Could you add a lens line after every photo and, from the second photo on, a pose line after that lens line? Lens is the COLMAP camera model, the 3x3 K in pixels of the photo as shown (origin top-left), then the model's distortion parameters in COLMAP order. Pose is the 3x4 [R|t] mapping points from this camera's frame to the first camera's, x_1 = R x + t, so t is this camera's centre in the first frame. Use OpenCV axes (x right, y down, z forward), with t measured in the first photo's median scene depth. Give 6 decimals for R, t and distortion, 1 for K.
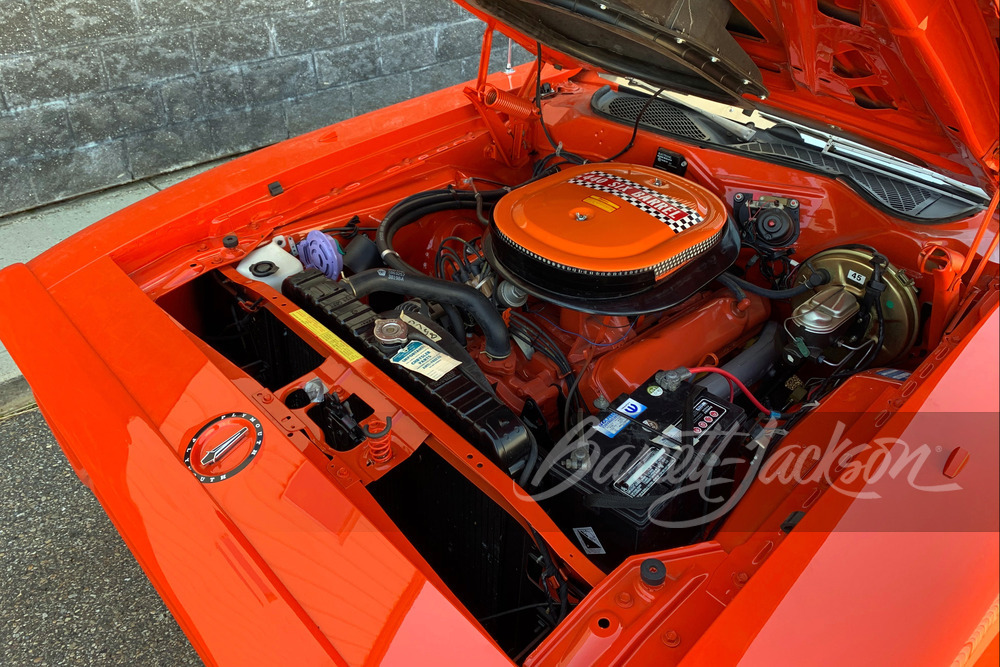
lens RADIAL K [[719.1, 0, 500.0], [0, 719.1, 333.5], [0, 0, 1]] dist [0.055814, -0.071508]
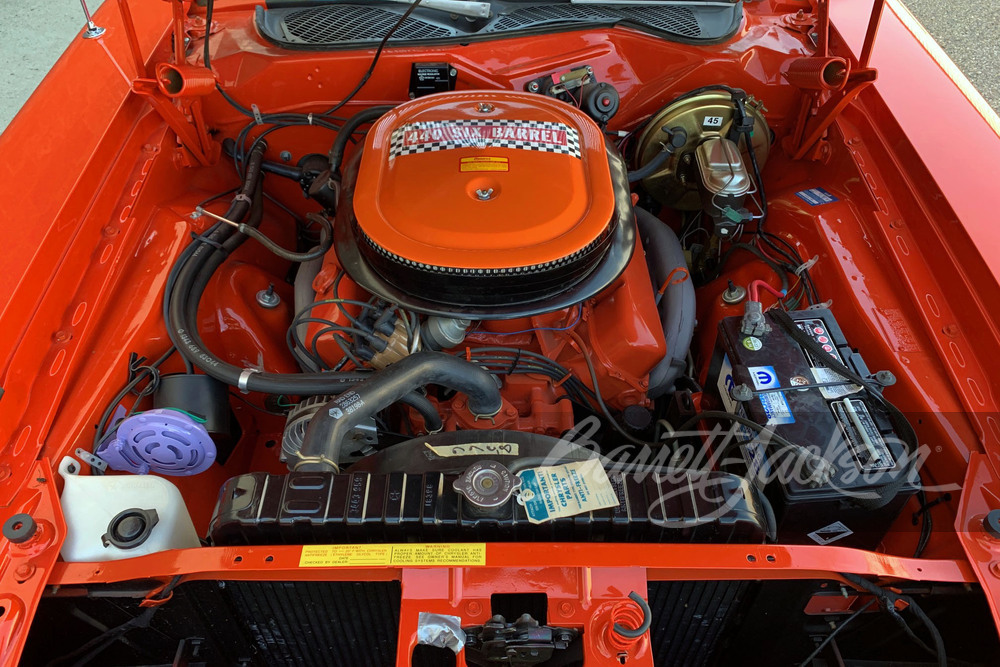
lens RADIAL K [[726.6, 0, 479.5], [0, 726.6, 356.0], [0, 0, 1]] dist [0.020077, -0.003512]
pose [[0.689563, -0.552185, 0.468609, -0.324484], [0.450847, 0.833677, 0.318936, -0.254620], [-0.566780, -0.008656, 0.823824, 0.371552]]
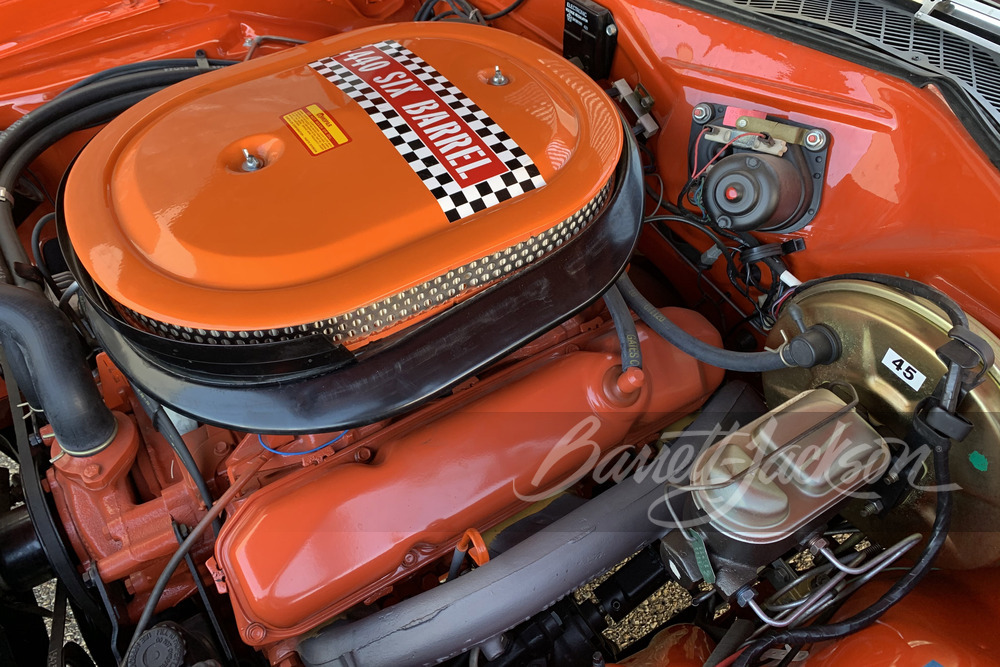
lens RADIAL K [[711.3, 0, 501.5], [0, 711.3, 314.2], [0, 0, 1]] dist [0.060186, -0.067470]
pose [[0.981493, 0.103073, -0.161394, 0.328069], [-0.070929, 0.978517, 0.193578, -0.160106], [0.177880, -0.178548, 0.967719, 0.574925]]
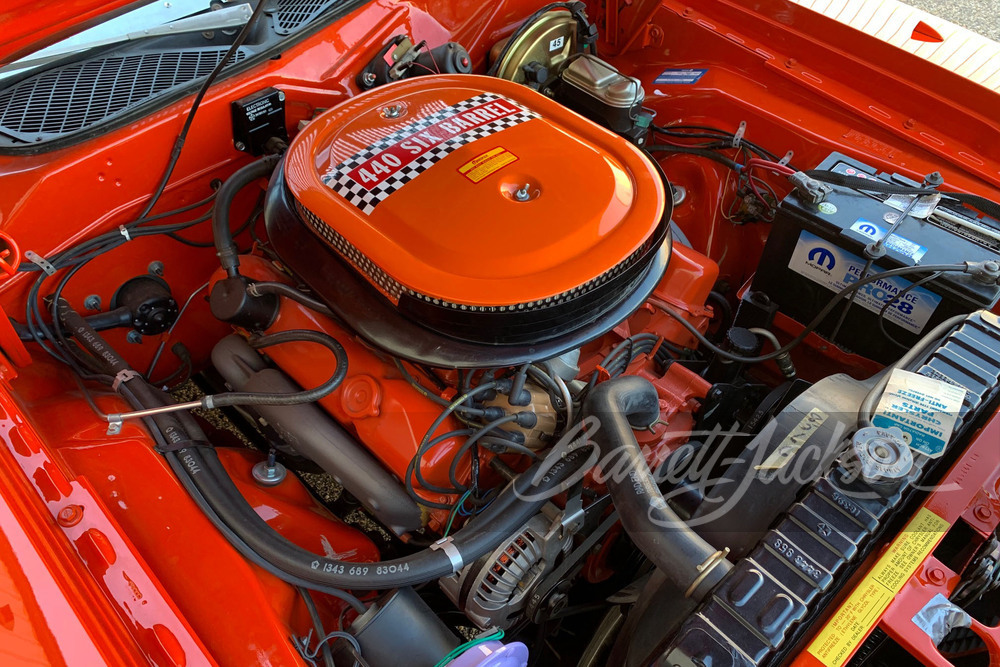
lens RADIAL K [[744.8, 0, 480.7], [0, 744.8, 381.2], [0, 0, 1]] dist [0.016696, 0.001496]
pose [[0.010917, -0.778937, 0.627007, -0.386673], [0.604357, 0.504698, 0.616469, -0.470585], [-0.796639, 0.372205, 0.476266, 0.766376]]
